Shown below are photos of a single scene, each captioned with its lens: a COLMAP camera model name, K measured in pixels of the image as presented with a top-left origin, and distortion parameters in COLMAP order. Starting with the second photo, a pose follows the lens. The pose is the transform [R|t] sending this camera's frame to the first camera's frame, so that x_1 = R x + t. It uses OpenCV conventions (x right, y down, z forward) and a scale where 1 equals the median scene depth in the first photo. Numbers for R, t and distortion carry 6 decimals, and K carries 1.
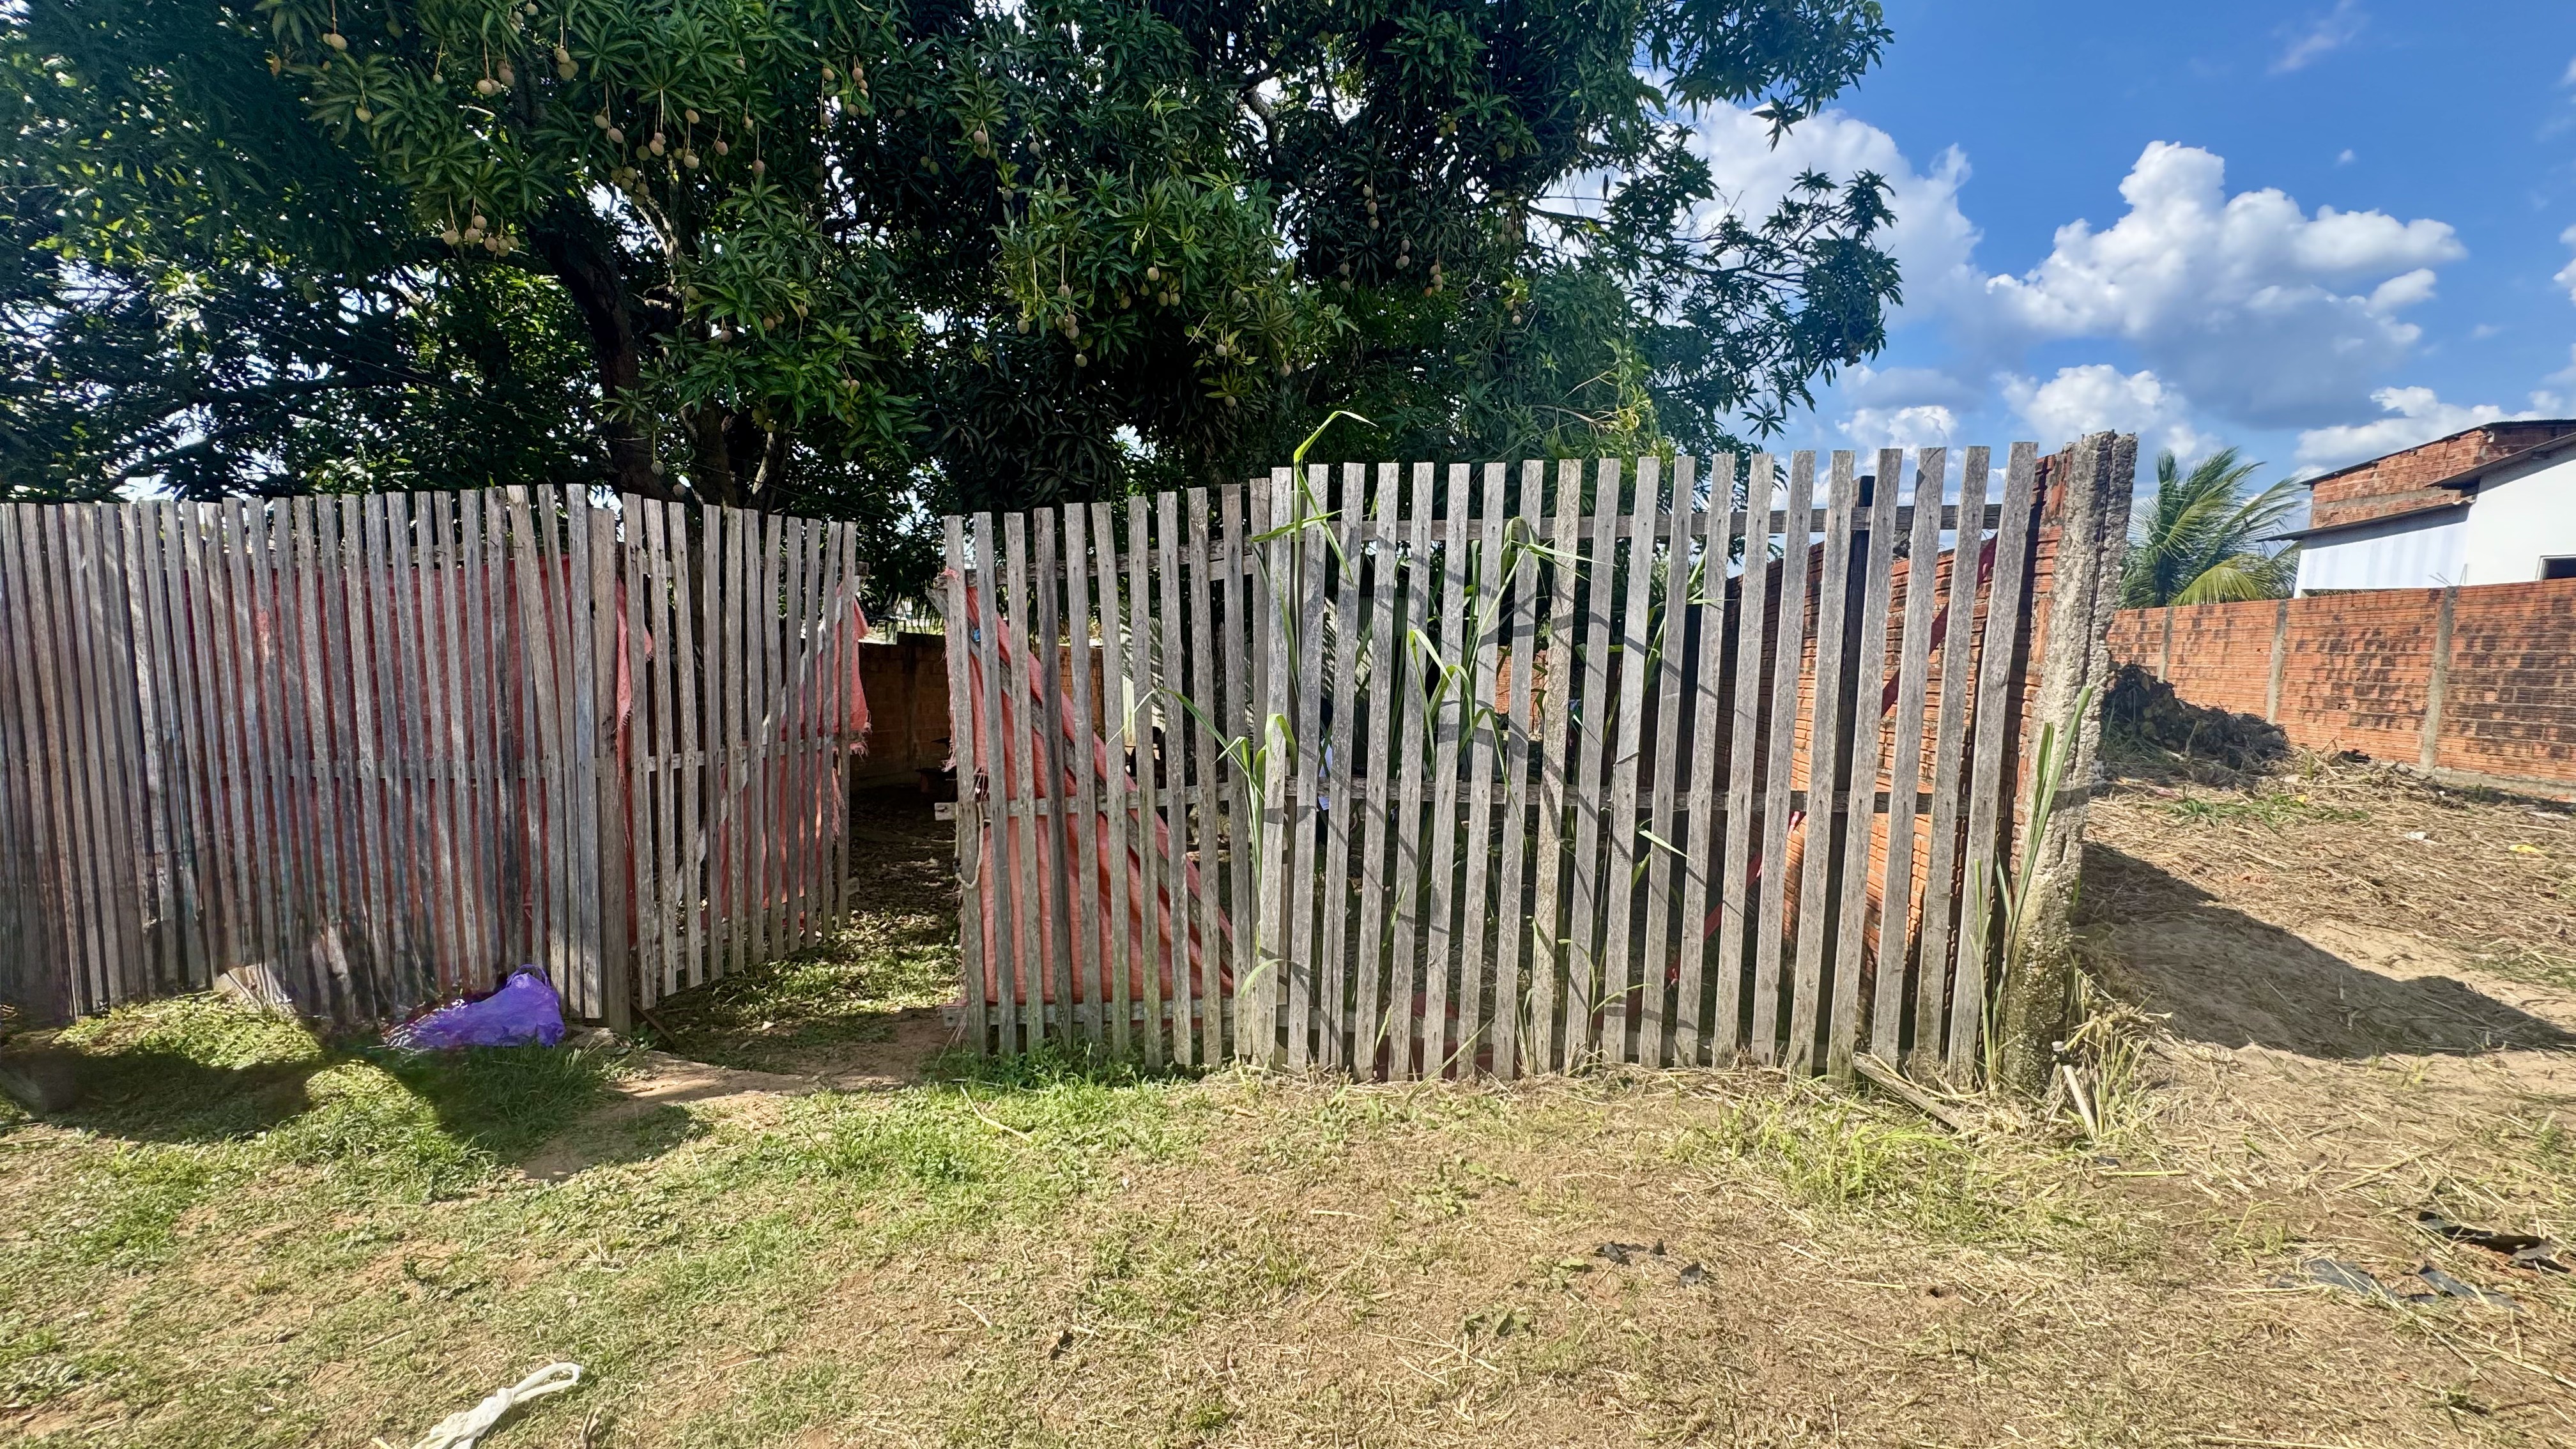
lens RADIAL K [[1022.5, 0, 1286.5], [0, 1022.5, 731.8], [0, 0, 1]] dist [-0.000962, 0.000488]
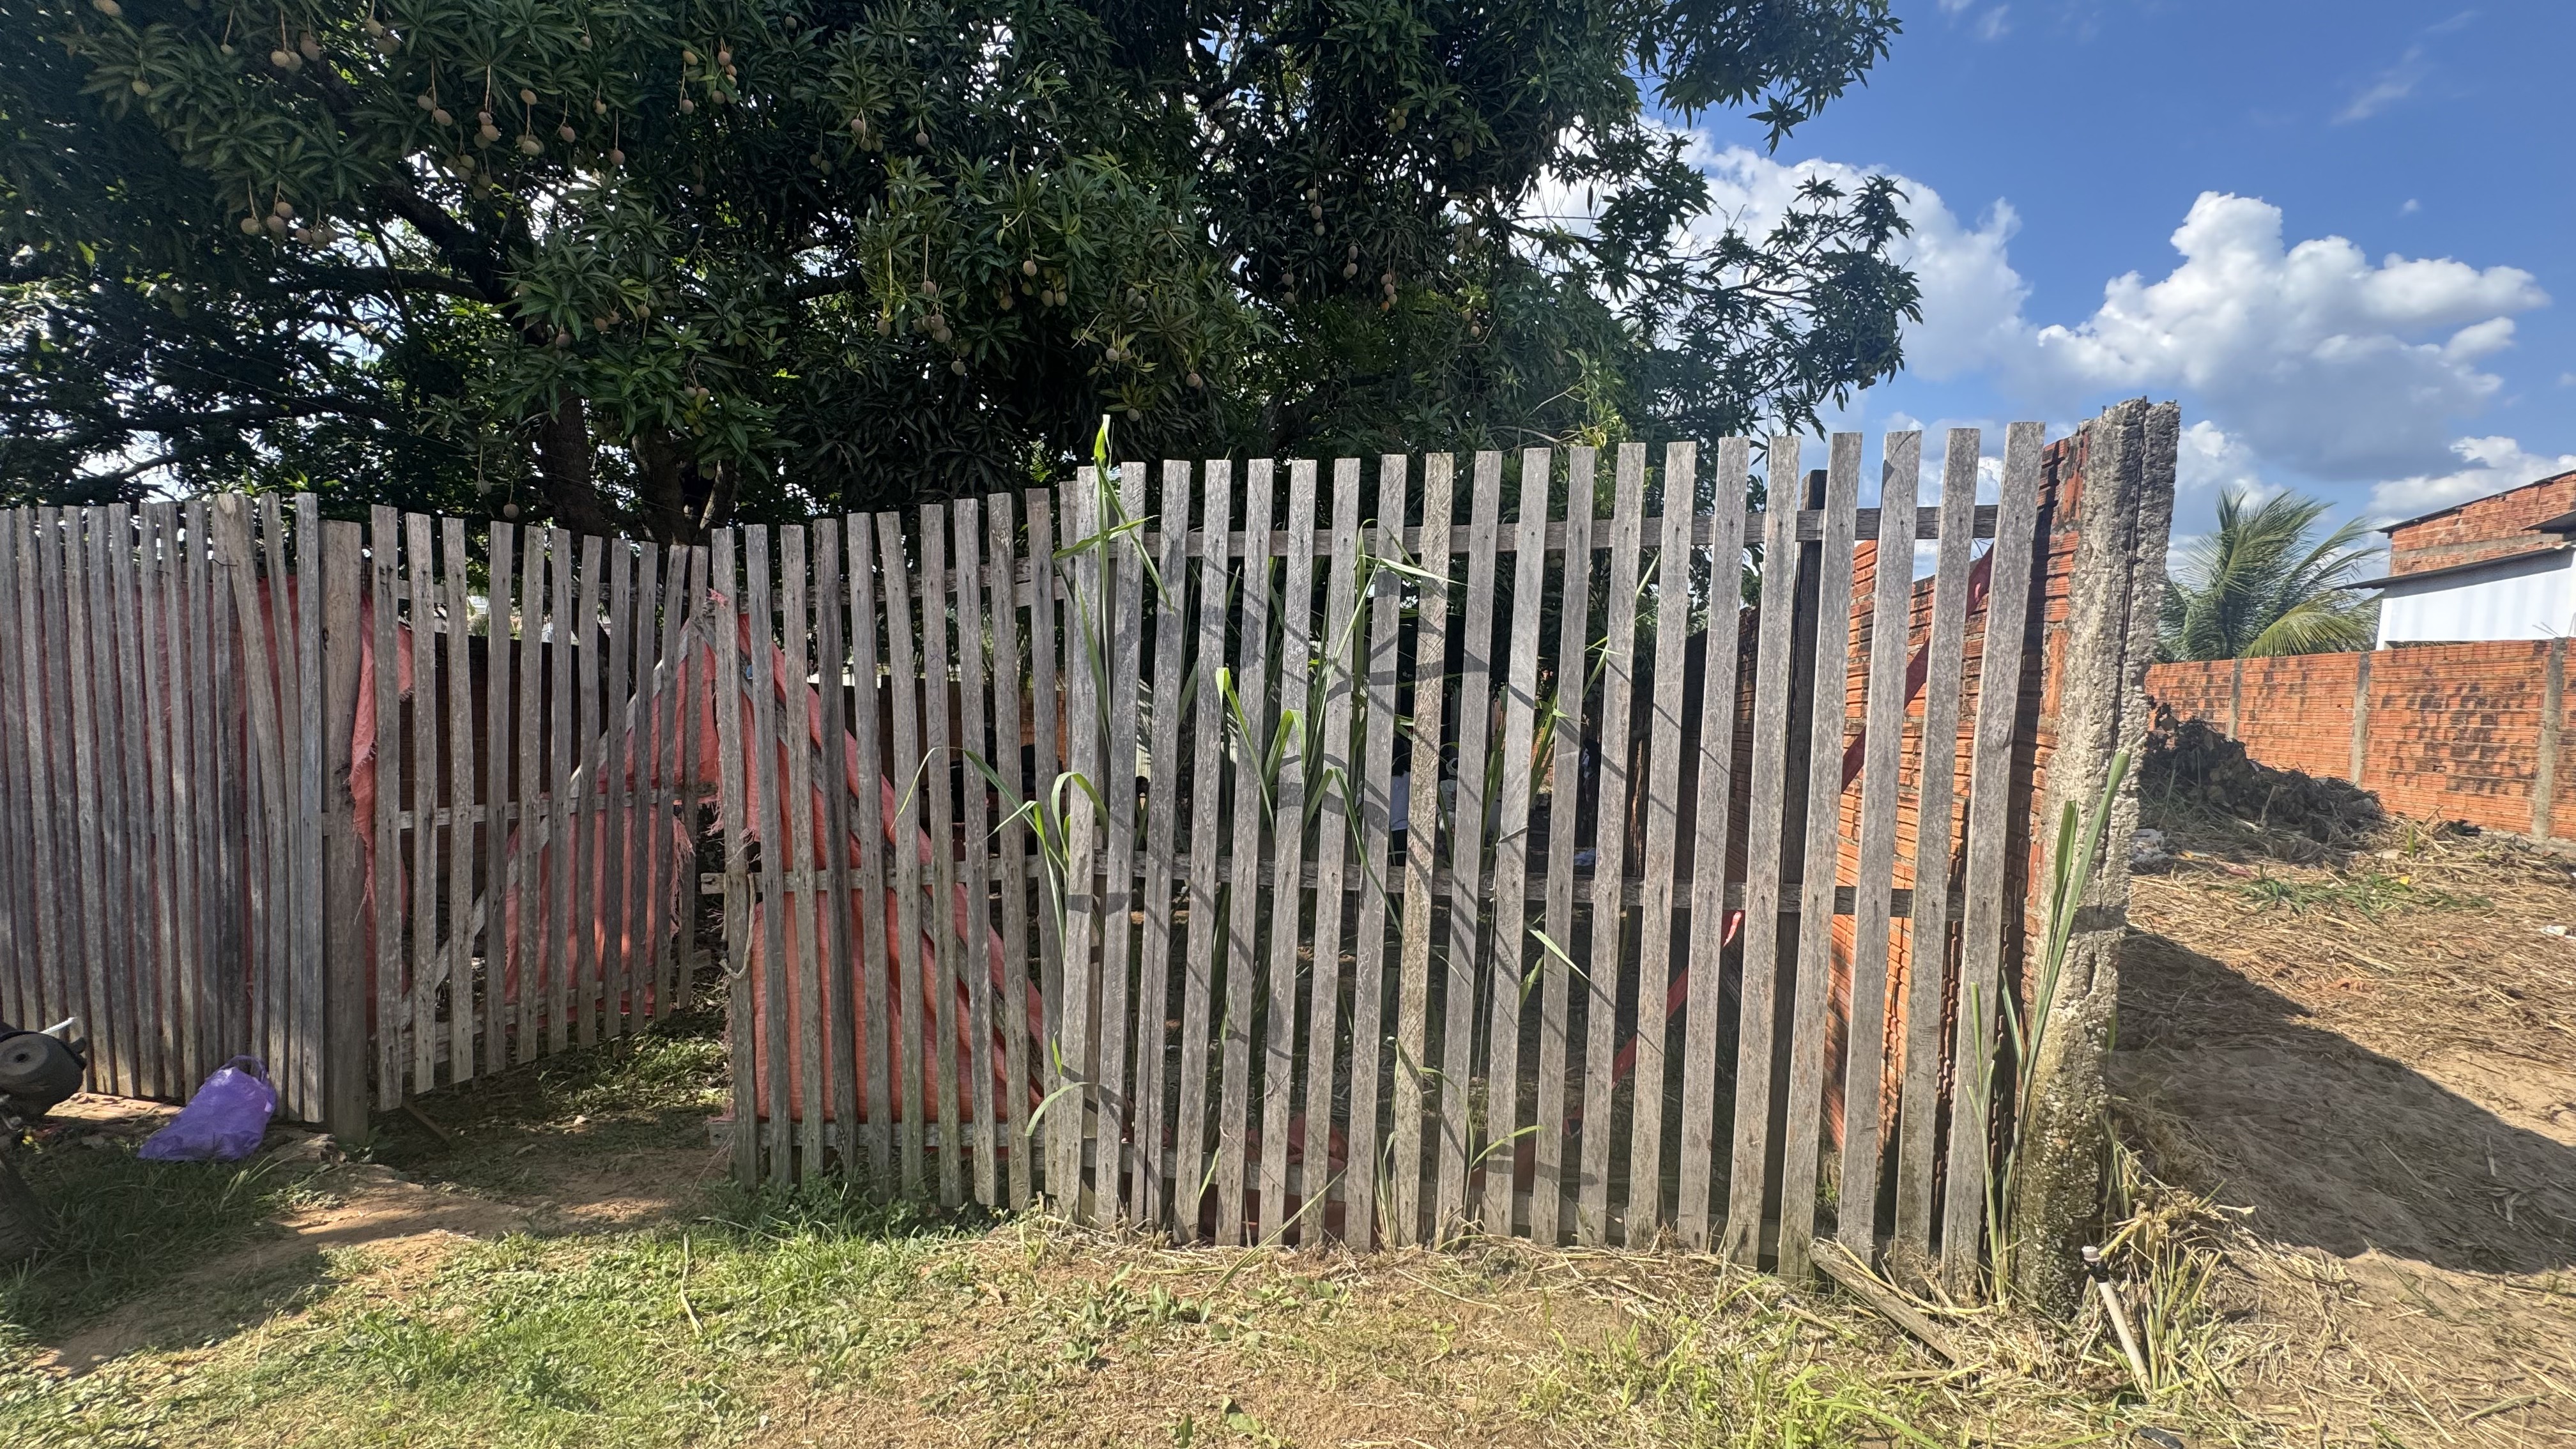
lens RADIAL K [[1022.5, 0, 1286.5], [0, 1022.5, 731.8], [0, 0, 1]] dist [-0.000962, 0.000488]
pose [[0.999182, 0.009816, -0.039220, 0.164847], [-0.011639, 0.998849, -0.046542, -0.012122], [0.038718, 0.046961, 0.998146, 0.188161]]
